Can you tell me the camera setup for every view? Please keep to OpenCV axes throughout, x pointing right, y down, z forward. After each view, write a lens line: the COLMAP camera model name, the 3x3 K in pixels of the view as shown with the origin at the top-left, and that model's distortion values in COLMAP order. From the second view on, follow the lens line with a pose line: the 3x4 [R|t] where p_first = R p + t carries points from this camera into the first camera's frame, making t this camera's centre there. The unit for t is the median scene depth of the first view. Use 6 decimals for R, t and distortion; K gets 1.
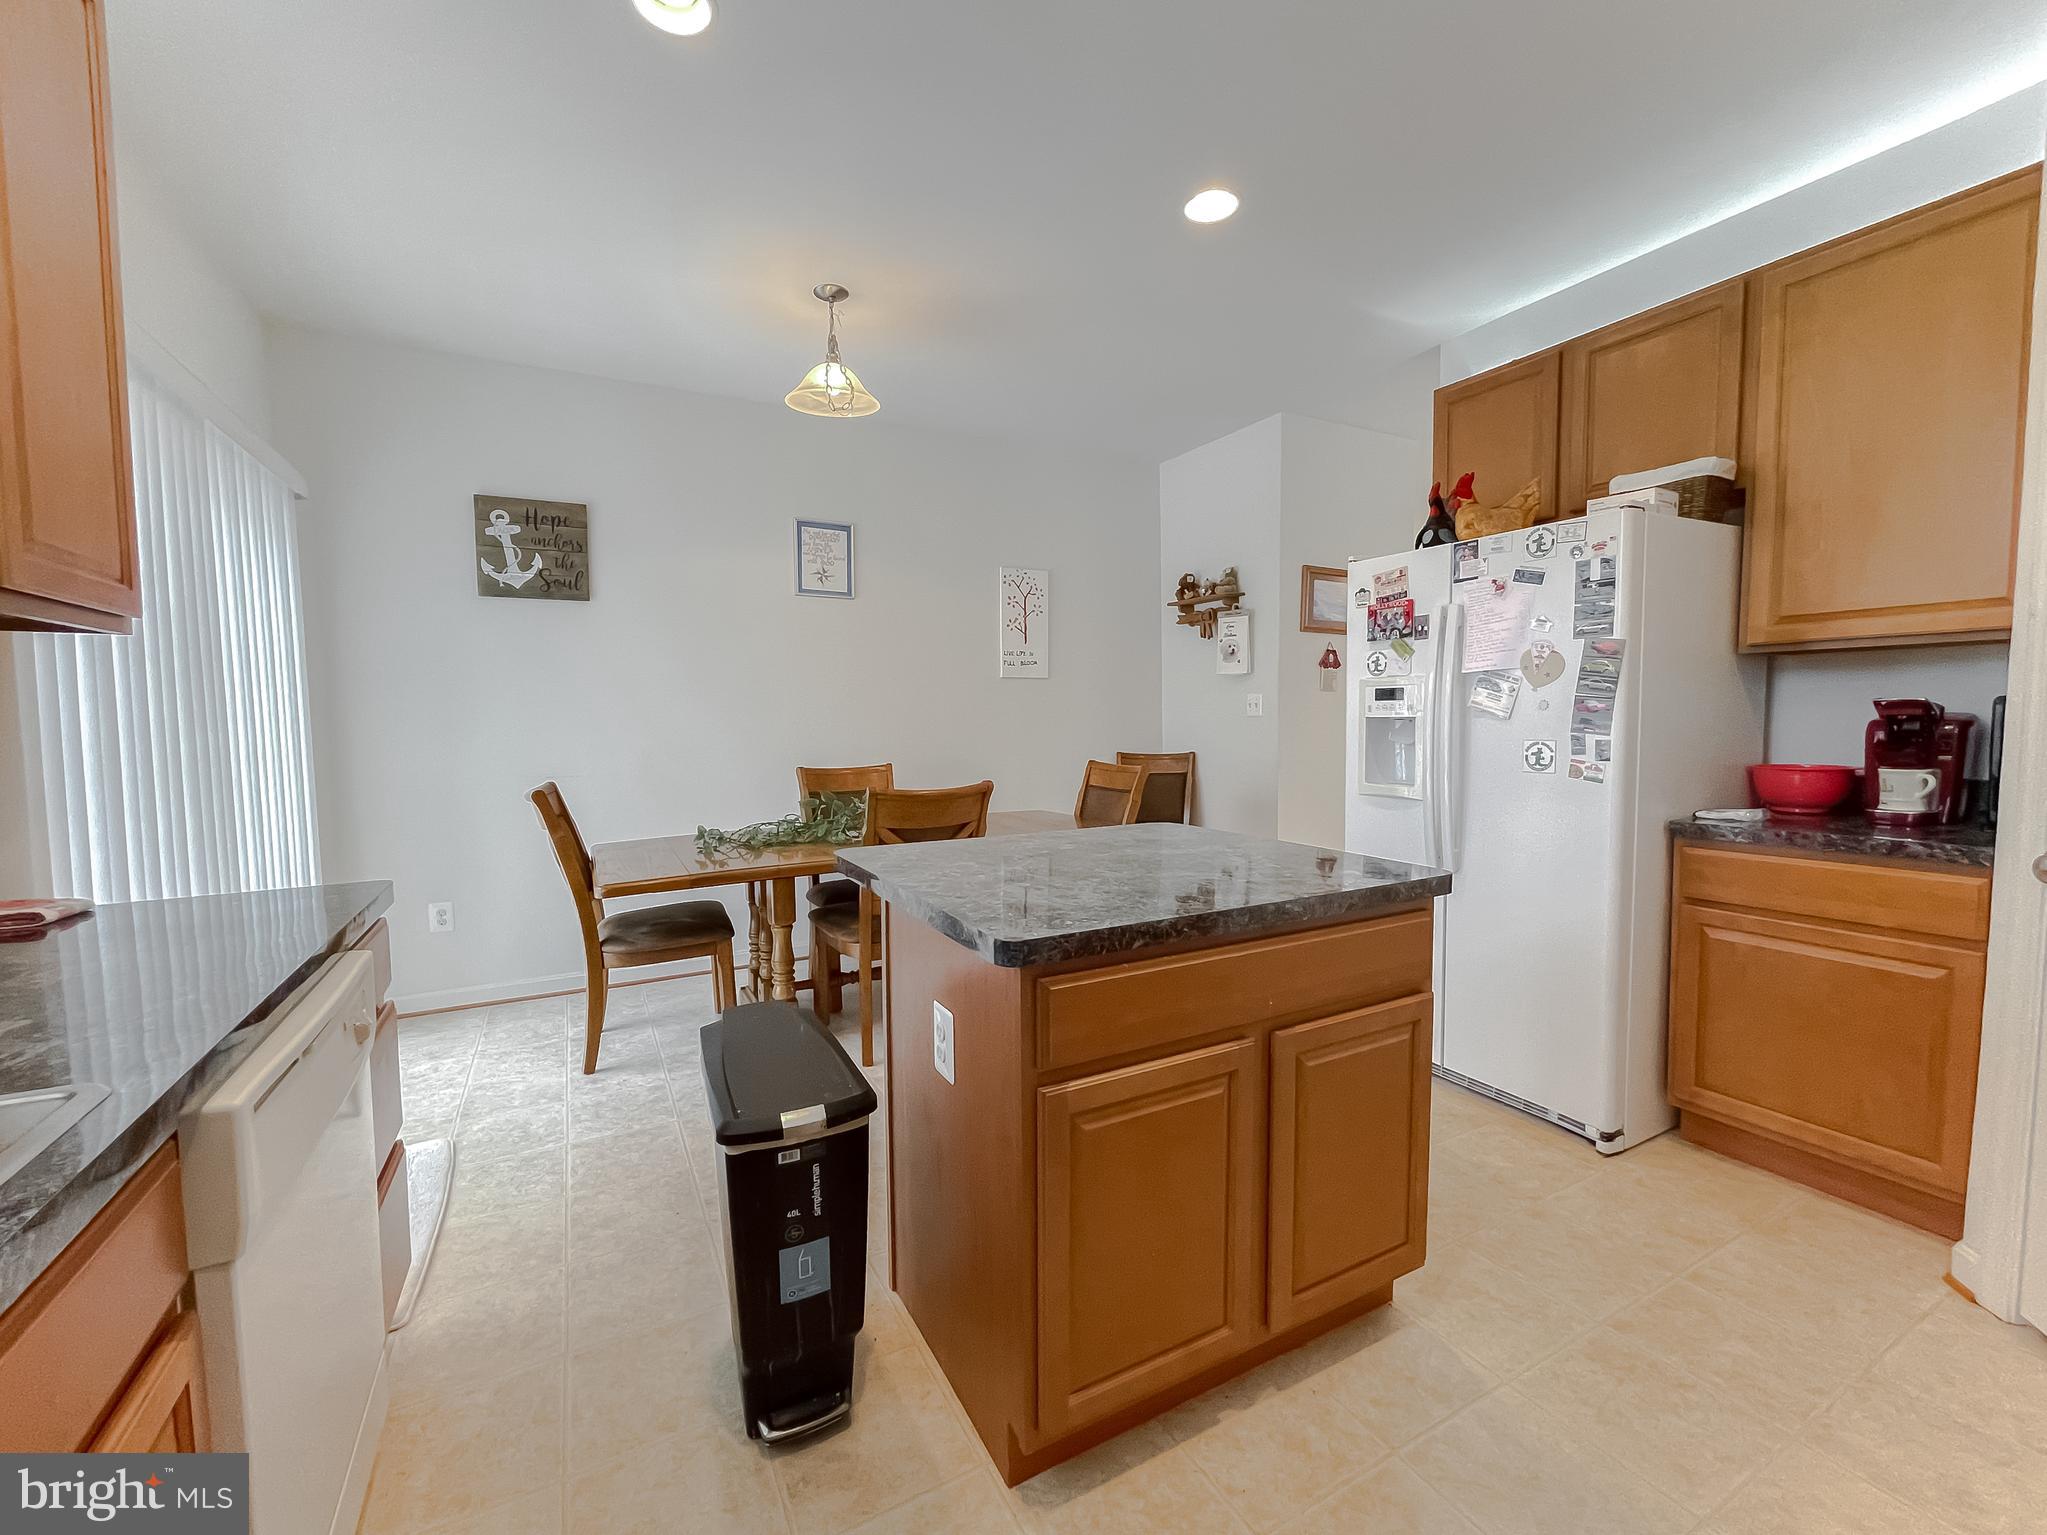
lens RADIAL K [[845.0, 0, 1023.5], [0, 845.0, 767.5], [0, 0, 1]] dist [-0.004436, -0.000121]
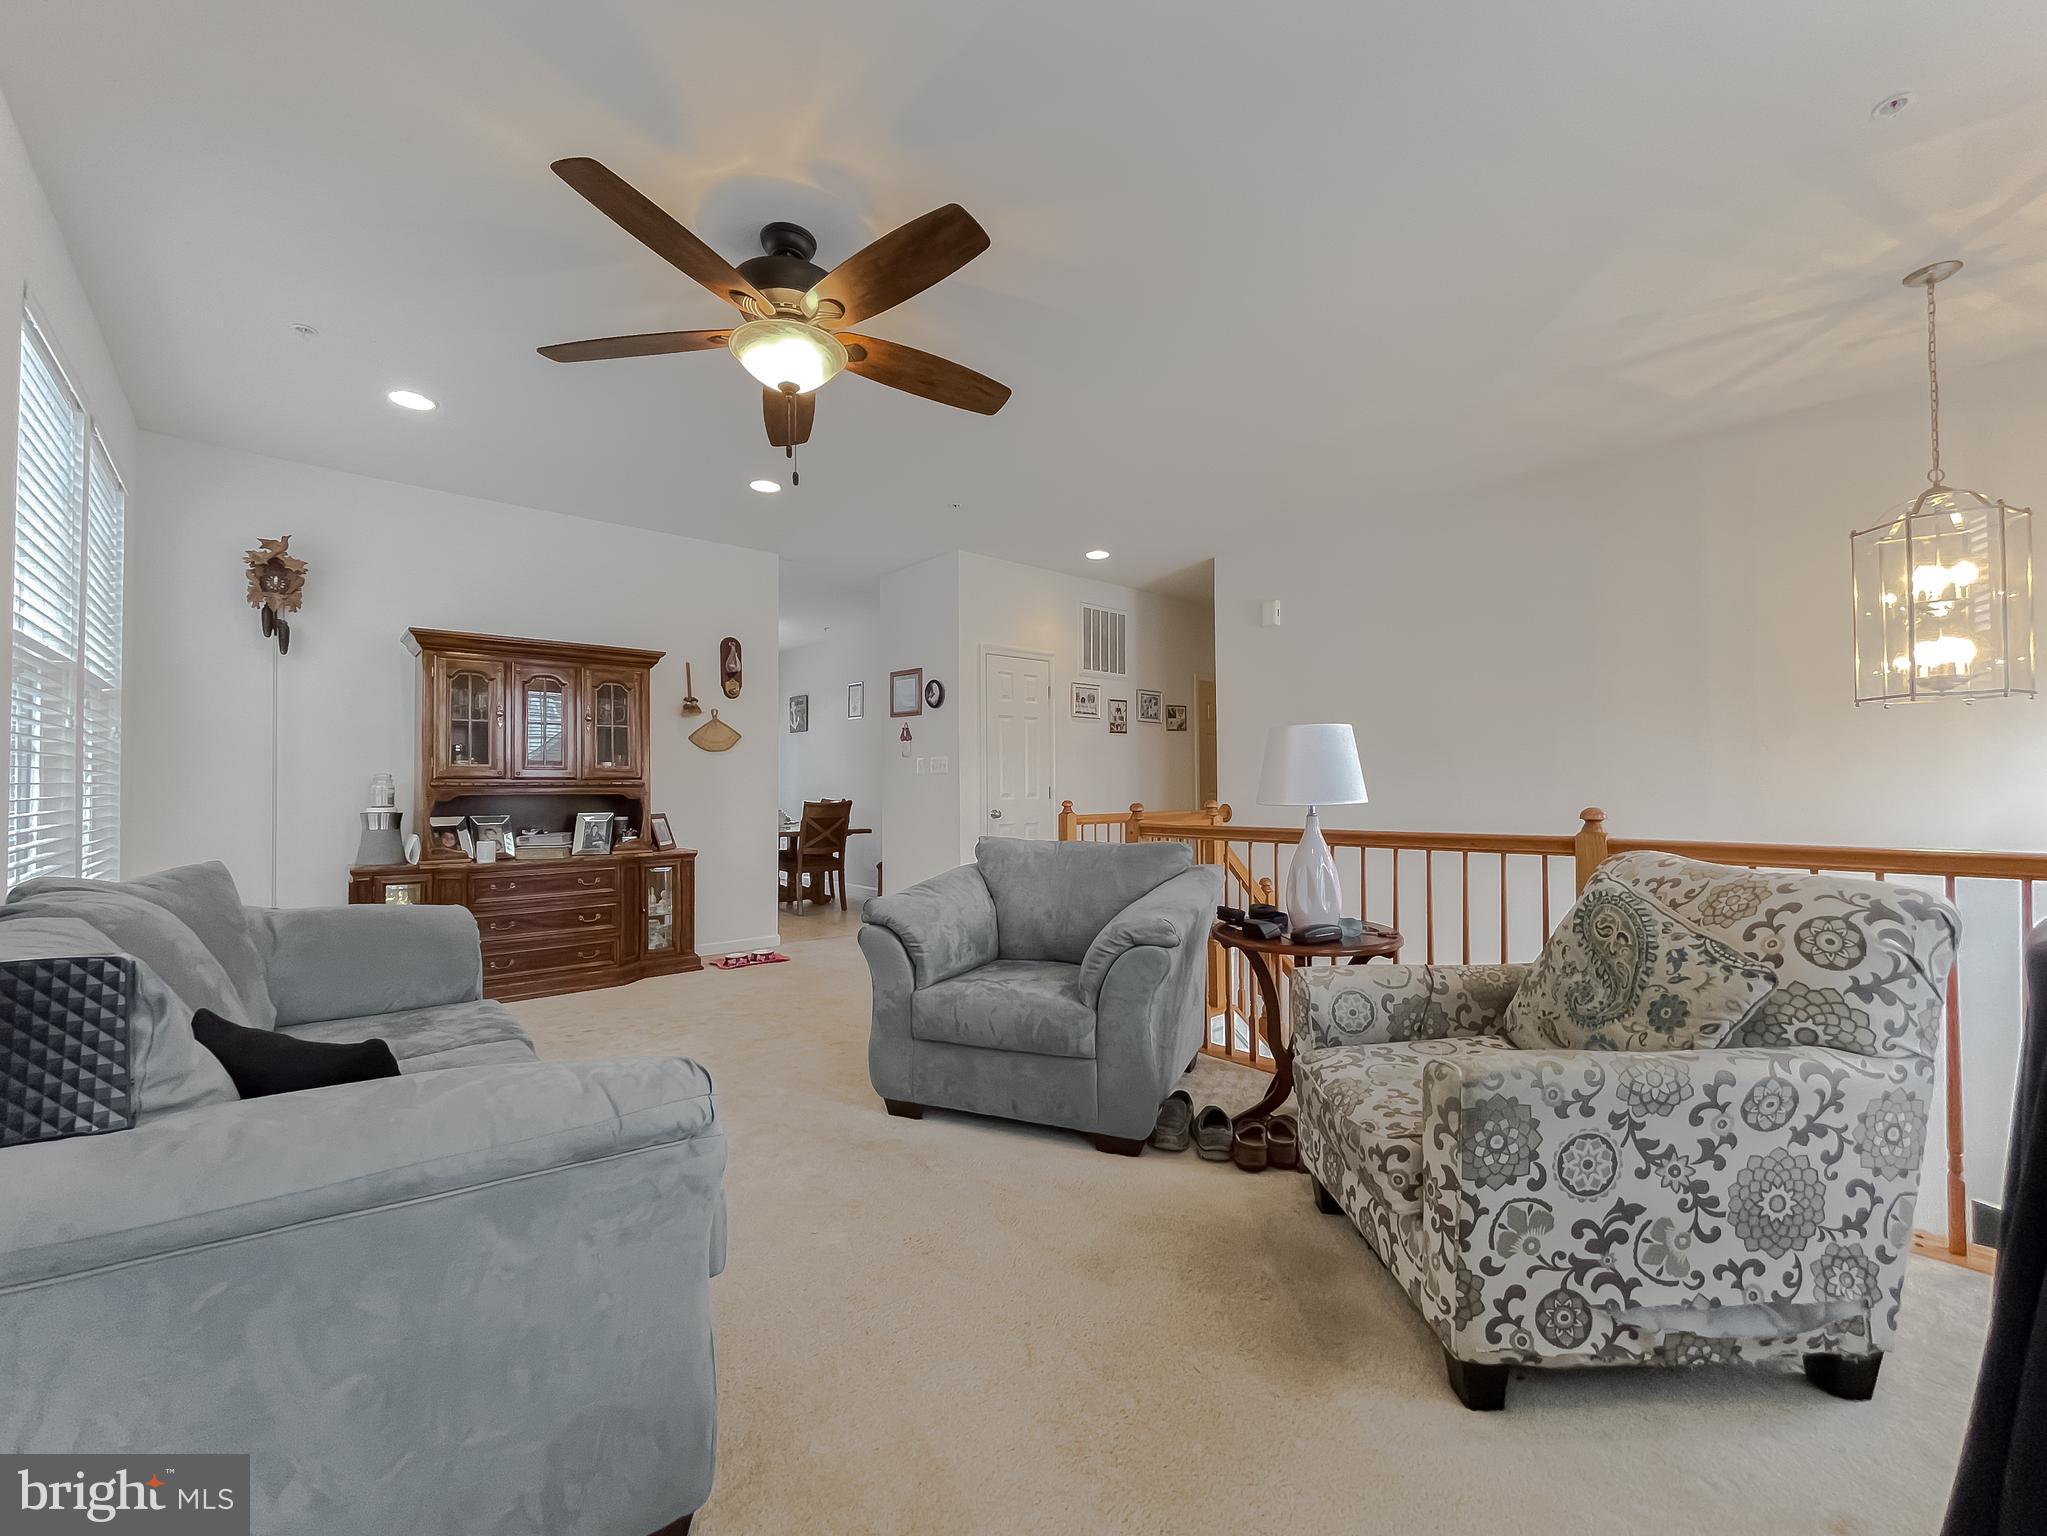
lens RADIAL K [[740.9, 0, 989.1], [0, 740.9, 771.1], [0, 0, 1]] dist [-0.001292, -0.000090]
pose [[0.248497, -0.005800, -0.968615, 1.712717], [-0.054117, 0.998337, -0.019861, -0.050961], [0.967120, 0.057354, 0.247770, 0.888121]]
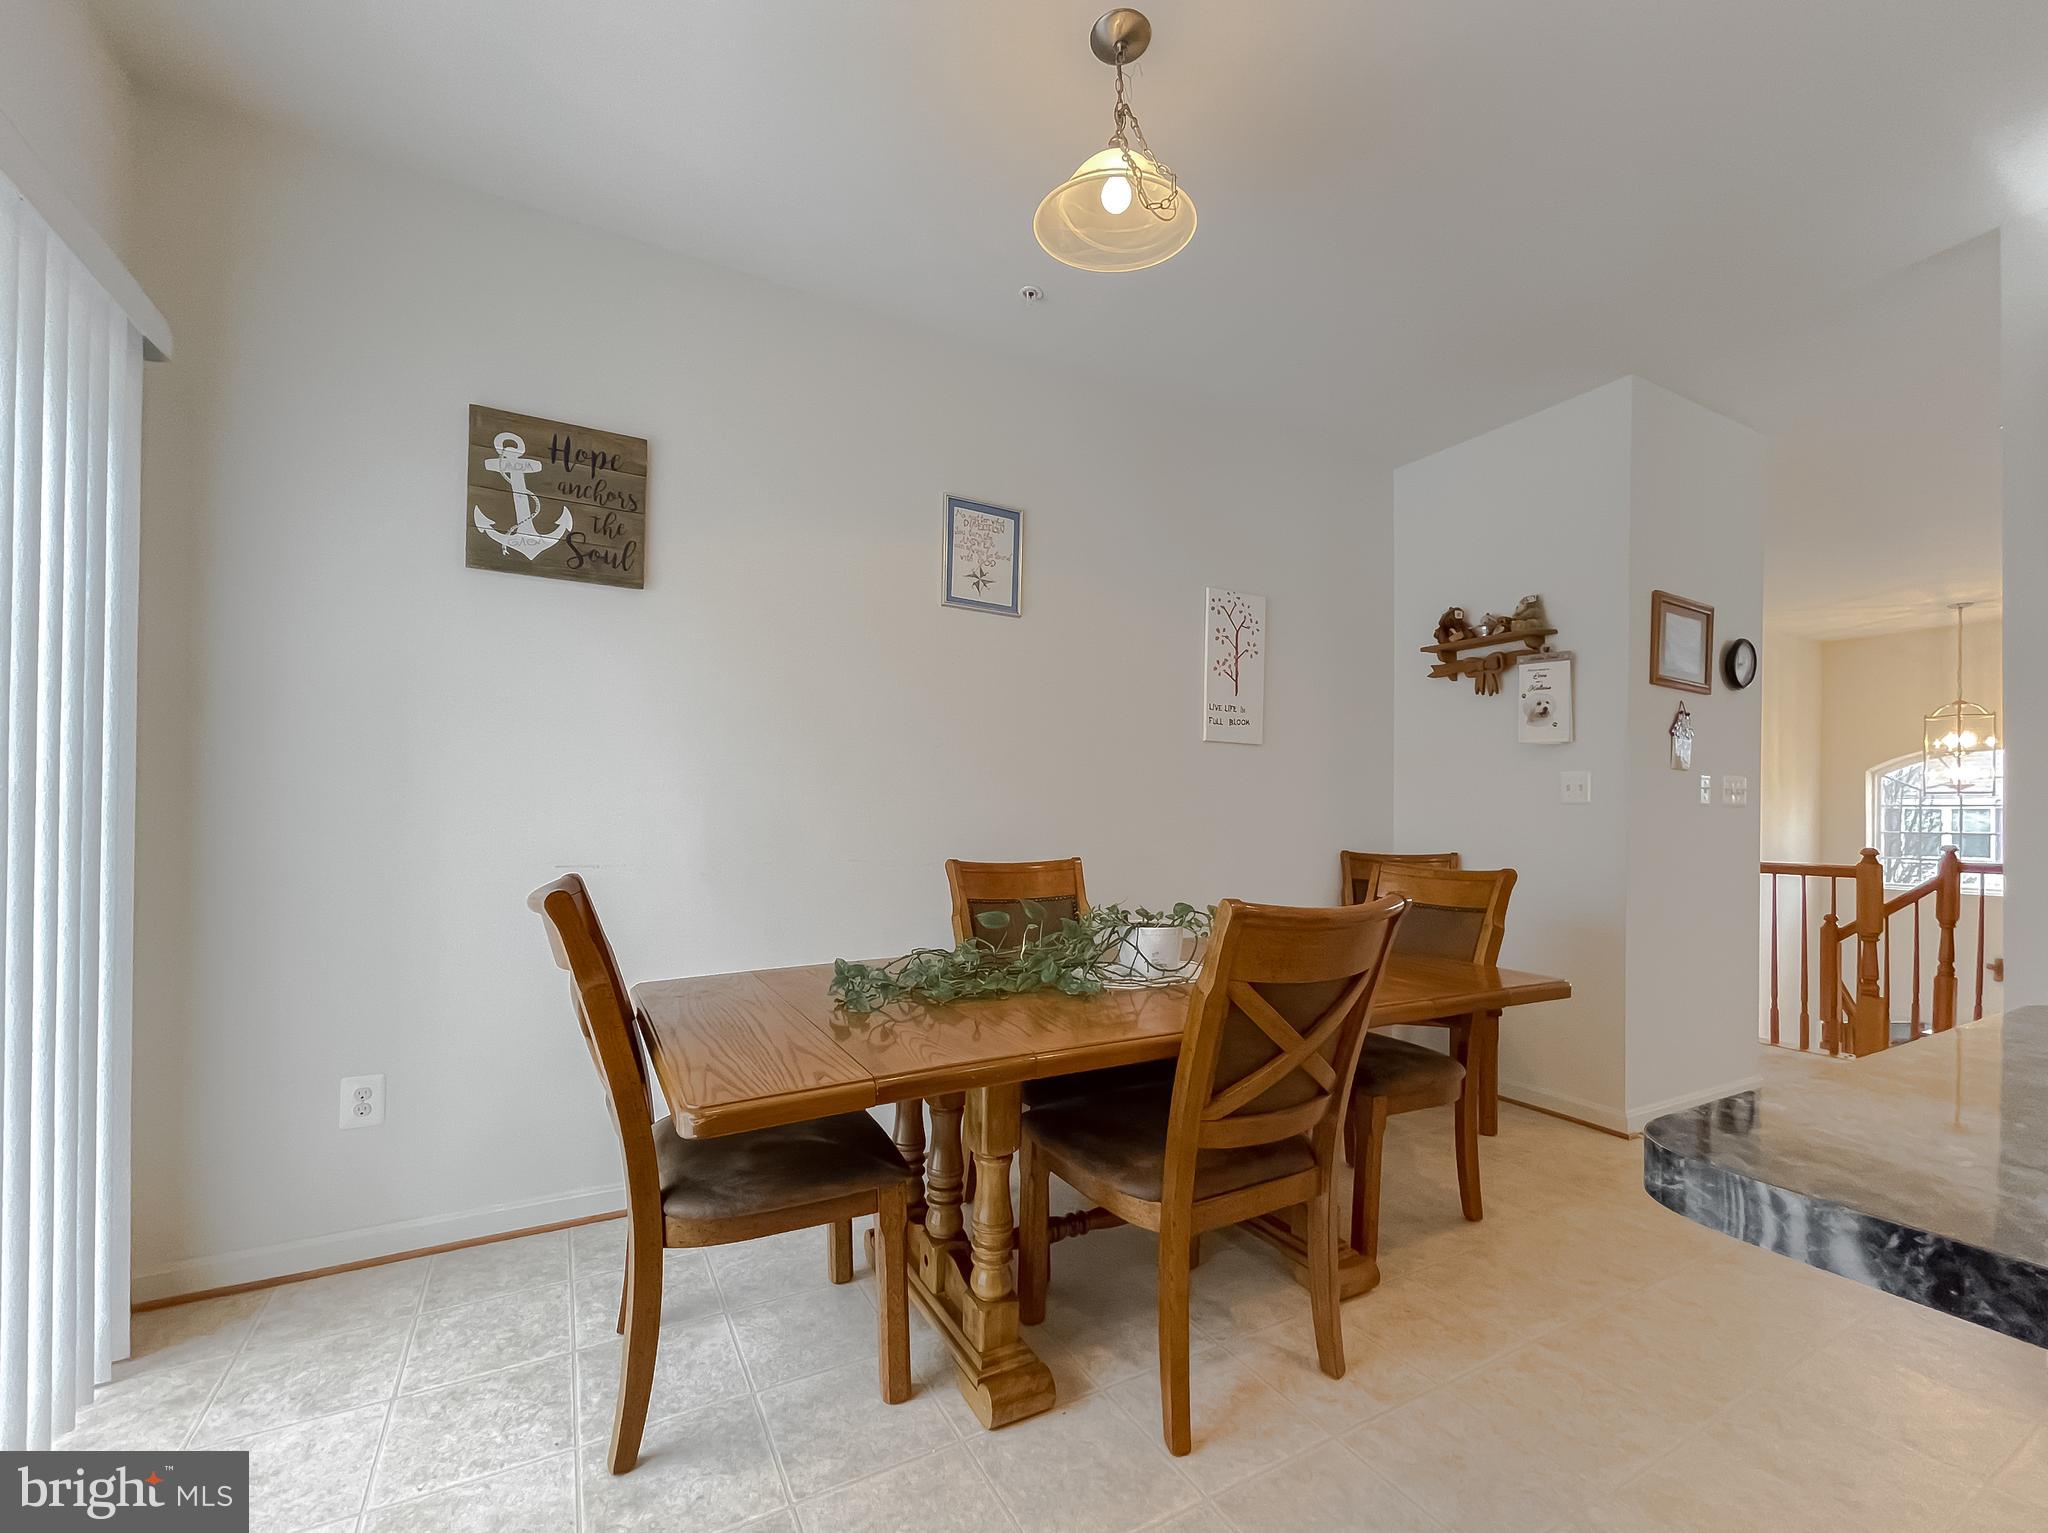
lens RADIAL K [[847.4, 0, 1029.0], [0, 847.4, 806.4], [0, 0, 1]] dist [-0.001024, -0.000182]
pose [[0.999455, 0.026069, 0.020271, -0.209675], [-0.024544, 0.997091, -0.072157, 0.004176], [-0.022093, 0.071620, 0.997187, 0.333144]]
